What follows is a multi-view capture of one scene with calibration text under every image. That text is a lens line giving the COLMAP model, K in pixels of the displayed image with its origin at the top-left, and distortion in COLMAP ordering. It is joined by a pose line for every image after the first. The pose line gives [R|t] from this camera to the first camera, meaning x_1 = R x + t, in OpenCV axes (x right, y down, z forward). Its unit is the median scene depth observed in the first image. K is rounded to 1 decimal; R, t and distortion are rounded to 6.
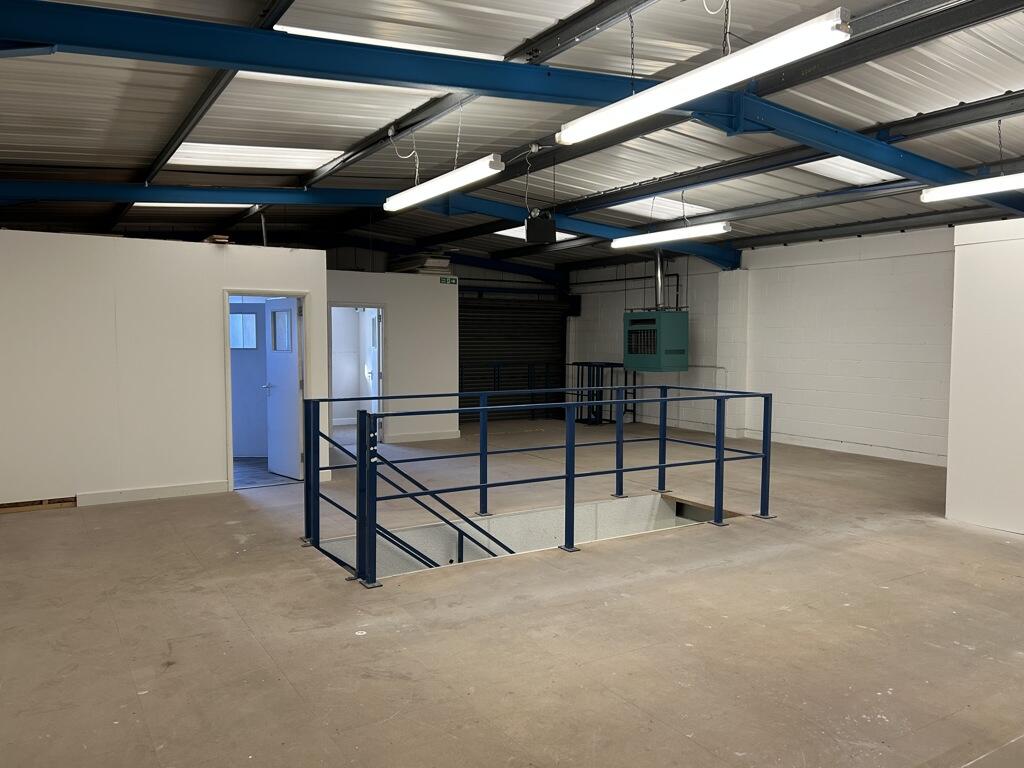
lens RADIAL K [[773.3, 0, 512.0], [0, 773.3, 384.0], [0, 0, 1]] dist [0.058489, -0.071491]
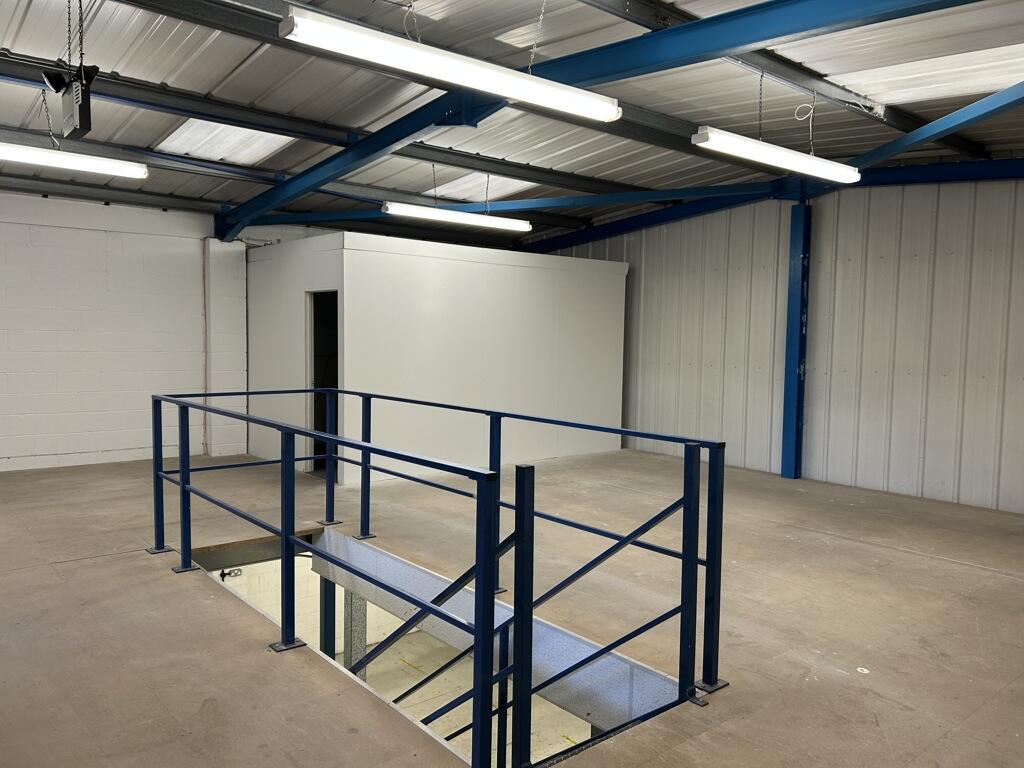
lens RADIAL K [[773.3, 0, 512.0], [0, 773.3, 384.0], [0, 0, 1]] dist [0.058489, -0.071491]
pose [[-0.147661, -0.063875, 0.986973, -0.955529], [0.045718, 0.996405, 0.071325, -0.077067], [-0.987981, 0.055654, -0.144210, 1.461601]]
